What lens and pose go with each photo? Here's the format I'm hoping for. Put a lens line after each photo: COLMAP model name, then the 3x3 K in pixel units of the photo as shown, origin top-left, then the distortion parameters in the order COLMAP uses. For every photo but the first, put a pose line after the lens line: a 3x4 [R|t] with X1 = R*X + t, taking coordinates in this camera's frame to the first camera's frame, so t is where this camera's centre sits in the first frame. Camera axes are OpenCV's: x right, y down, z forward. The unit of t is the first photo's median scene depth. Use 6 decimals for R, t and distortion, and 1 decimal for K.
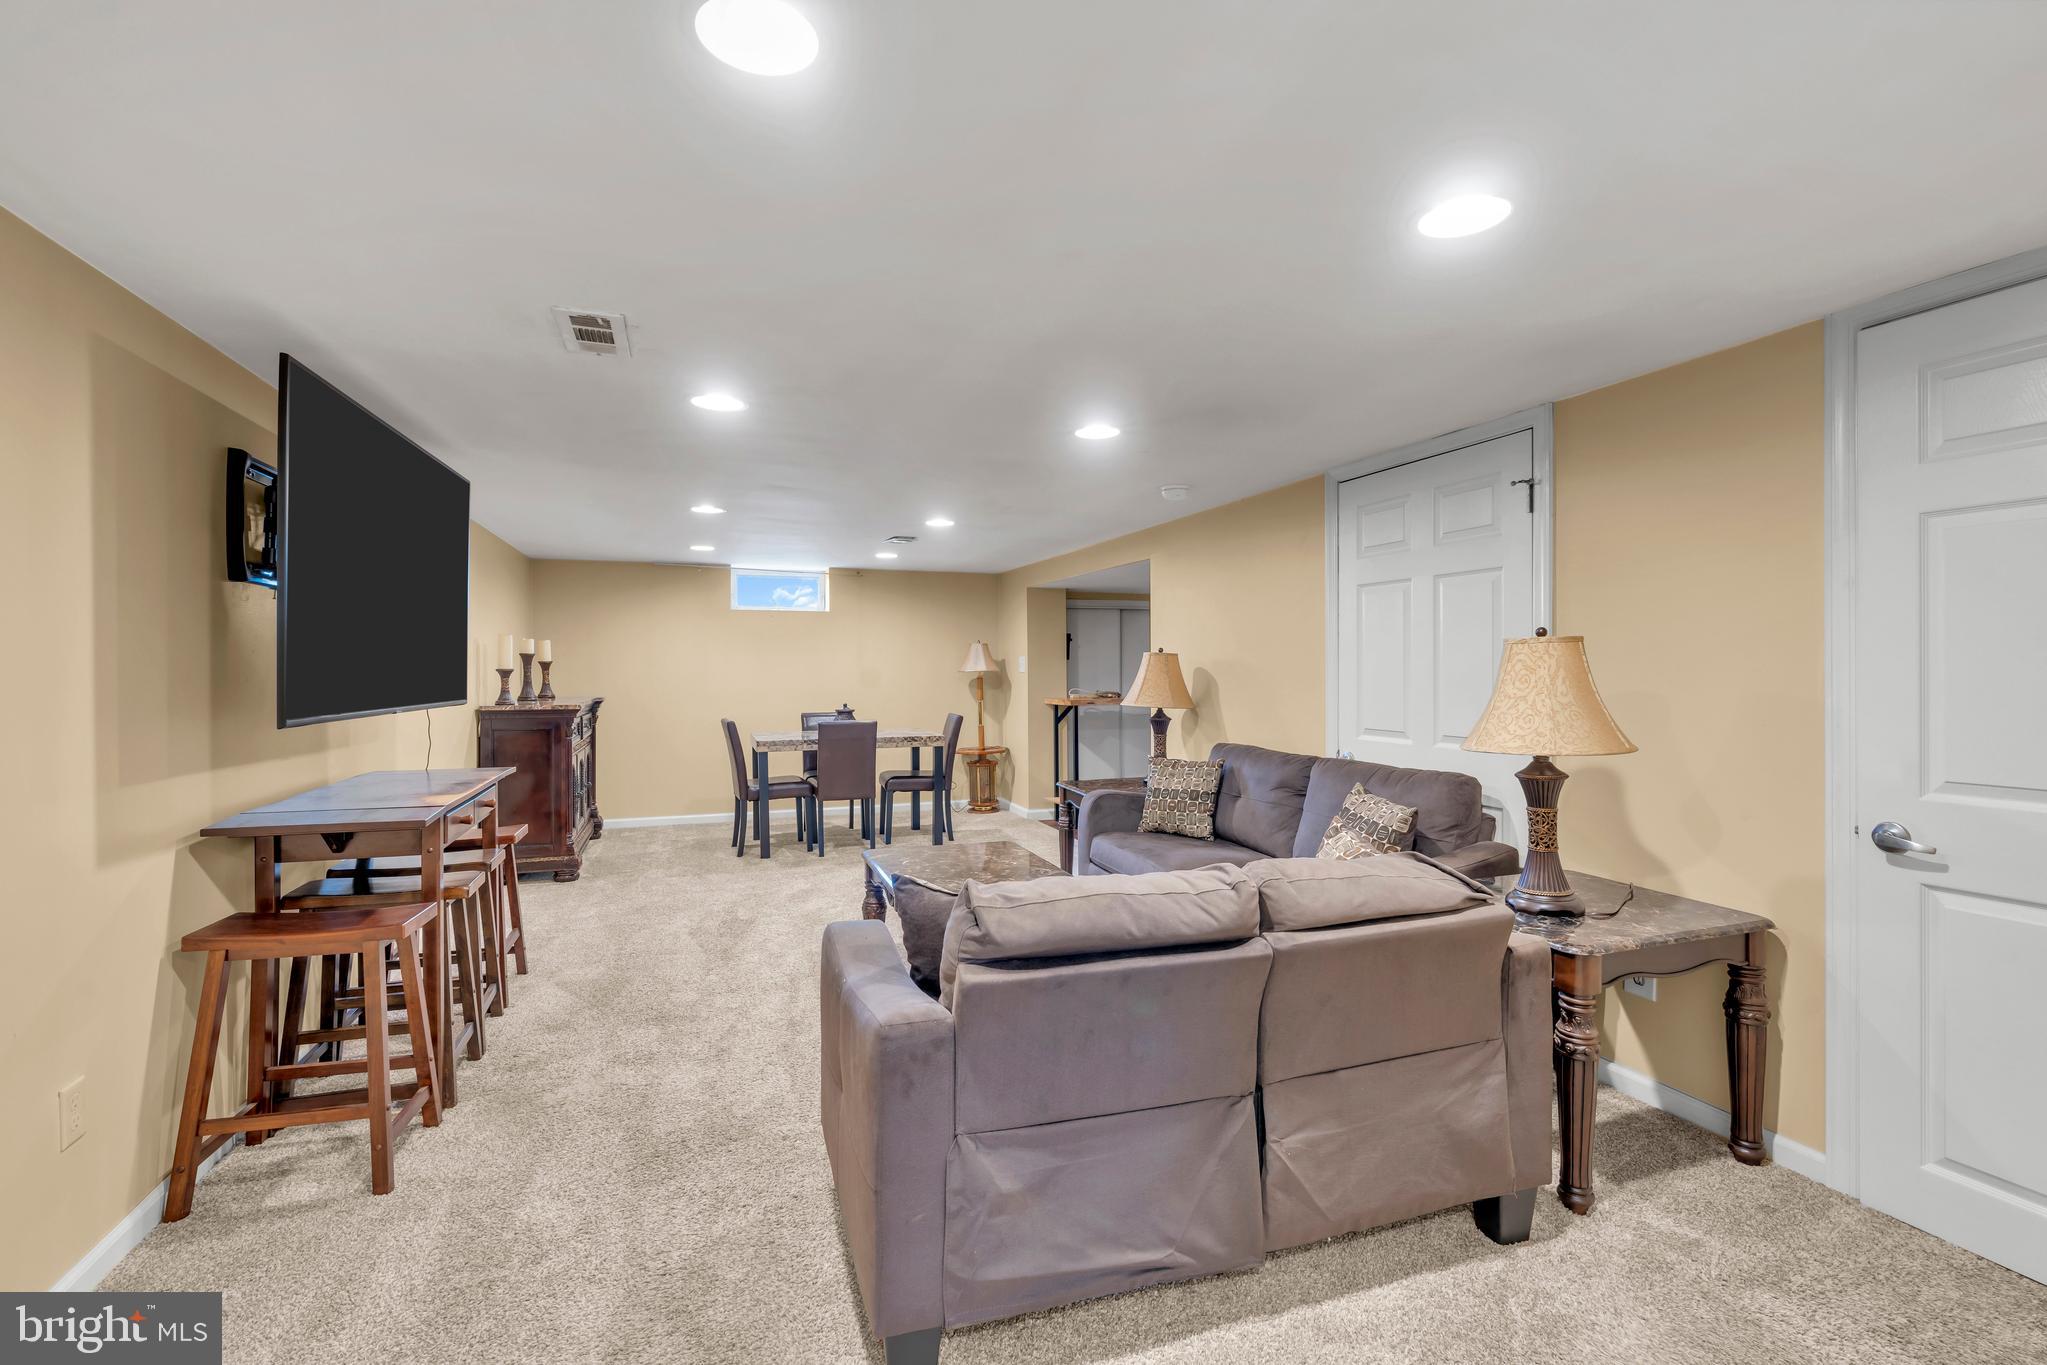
lens RADIAL K [[916.9, 0, 1018.1], [0, 916.9, 669.6], [0, 0, 1]] dist [-0.001745, 0.000879]
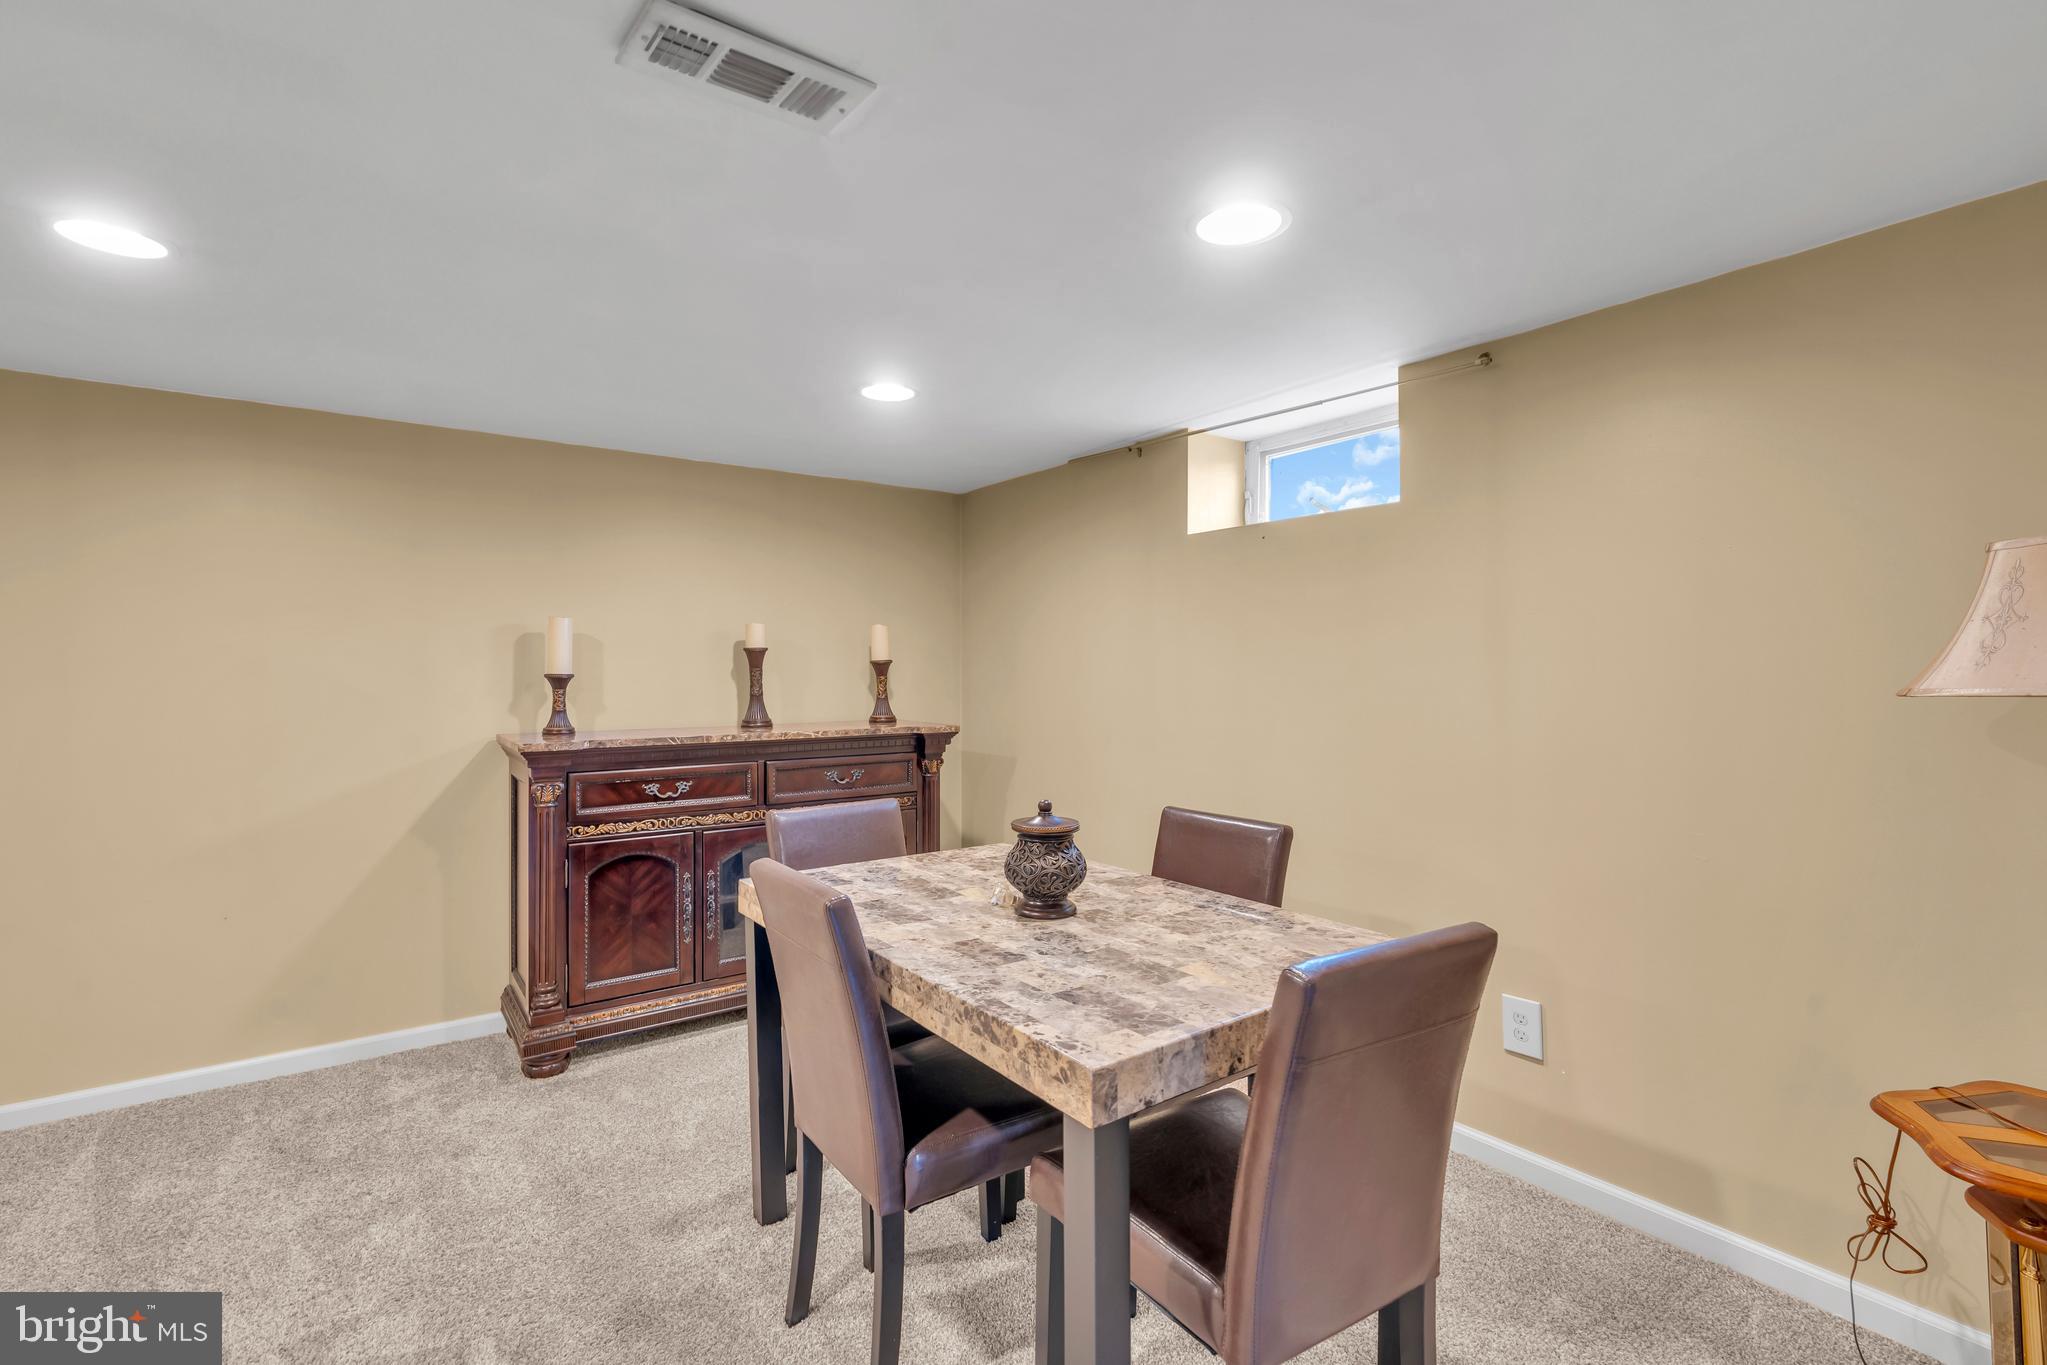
lens RADIAL K [[916.9, 0, 1018.1], [0, 916.9, 669.6], [0, 0, 1]] dist [-0.001745, 0.000879]
pose [[0.280308, 0.001744, -0.959909, 0.073660], [0.003060, 0.999992, 0.002710, -0.003917], [0.959905, -0.003697, 0.280300, 0.816705]]
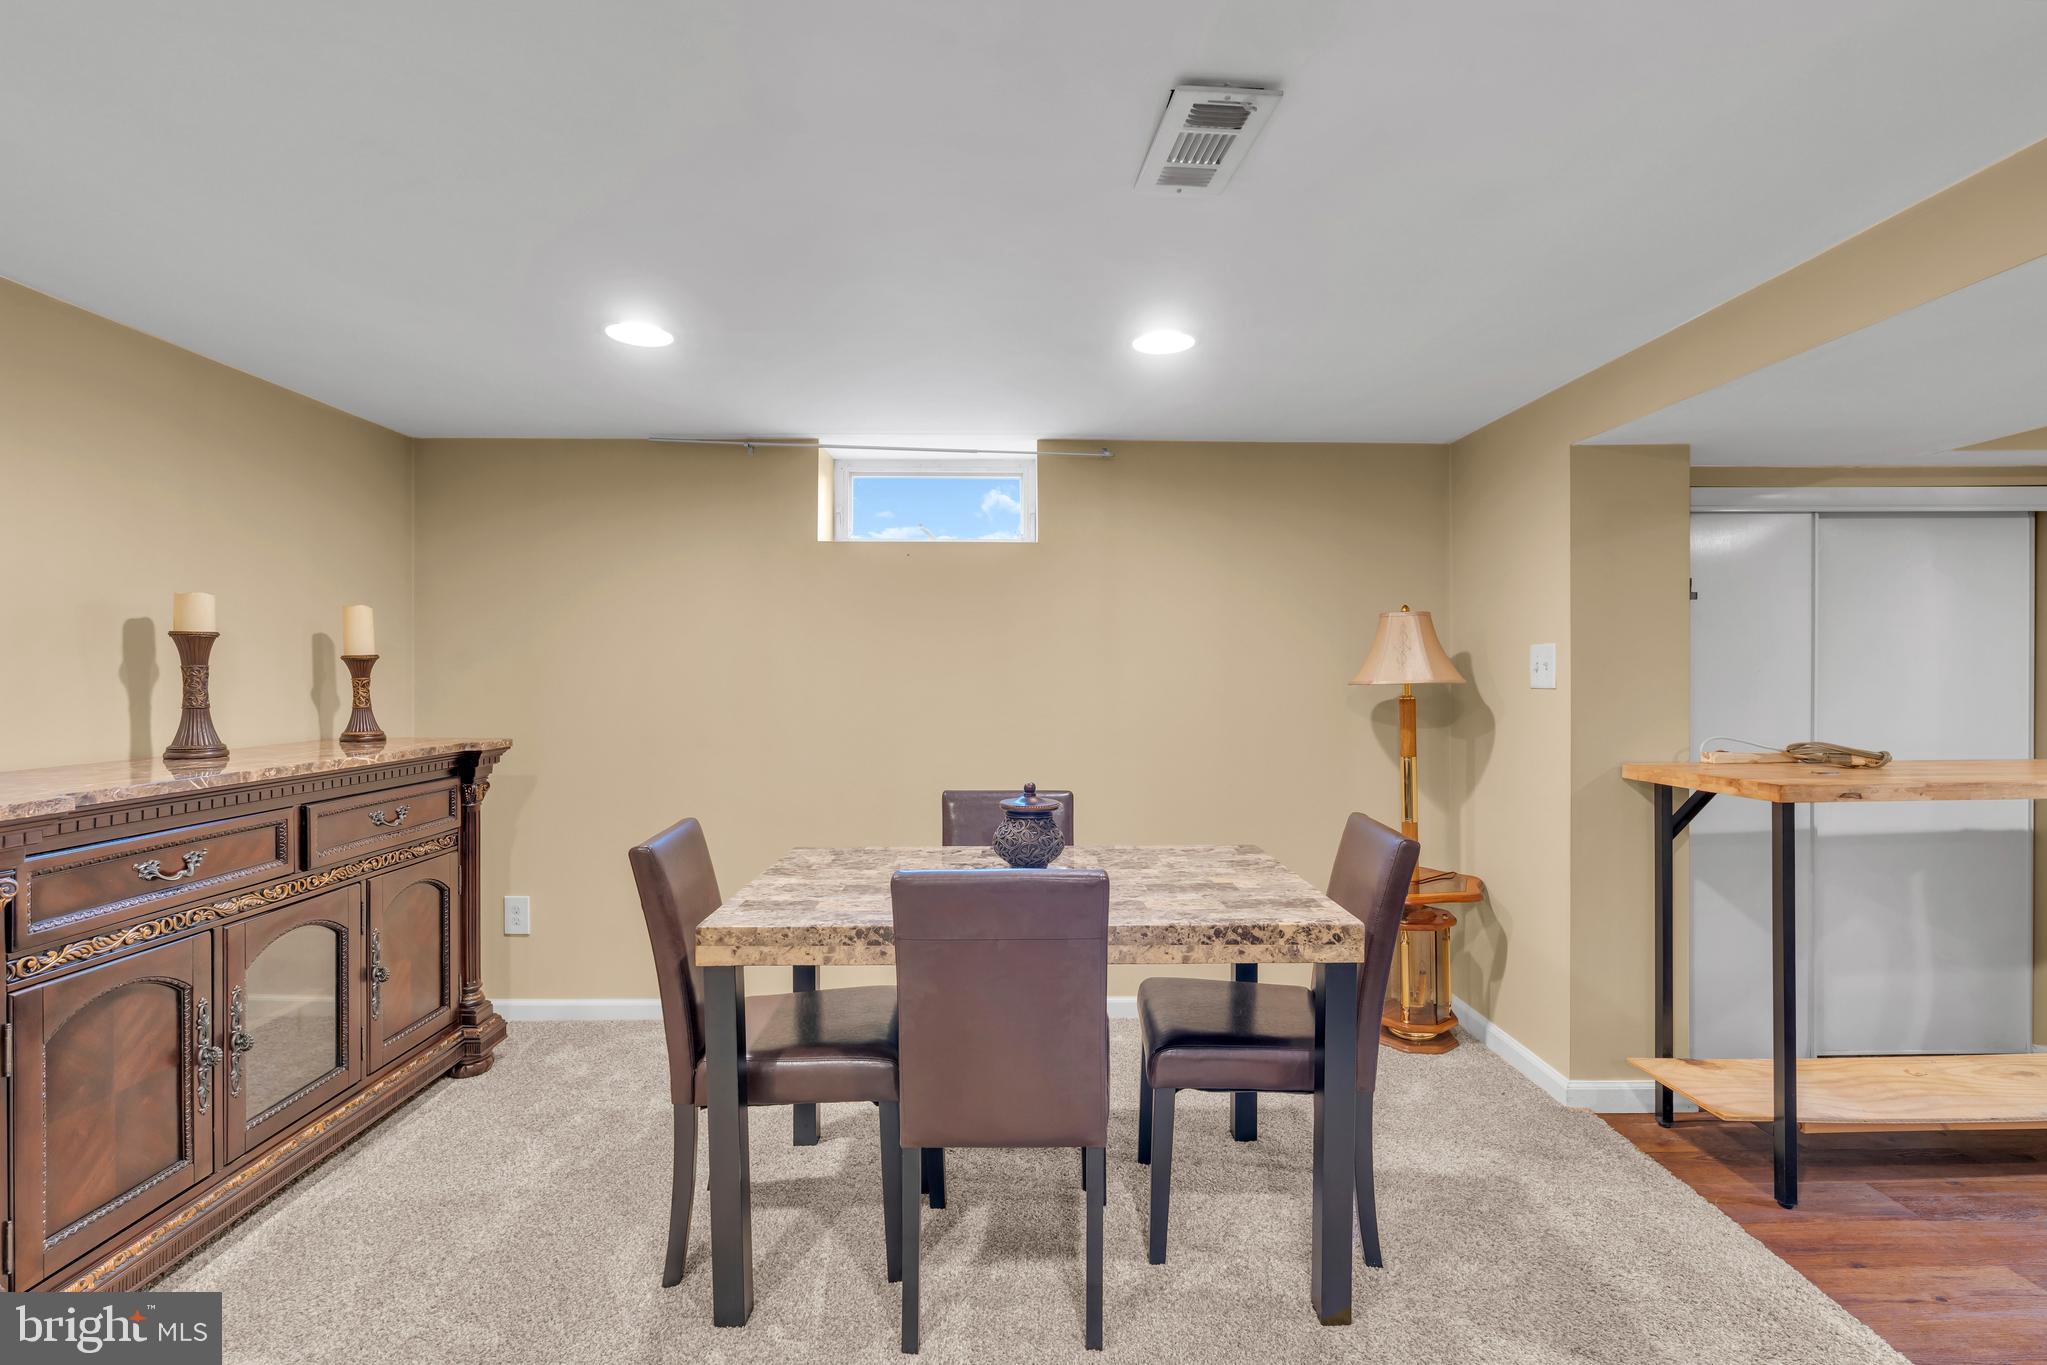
lens RADIAL K [[922.4, 0, 1023.5], [0, 922.4, 682.5], [0, 0, 1]] dist [-0.007545, 0.000396]
pose [[0.946402, 0.008229, -0.322888, -0.074959], [-0.004010, 0.999898, 0.013728, -0.003078], [0.322967, -0.011698, 0.946338, 0.617129]]
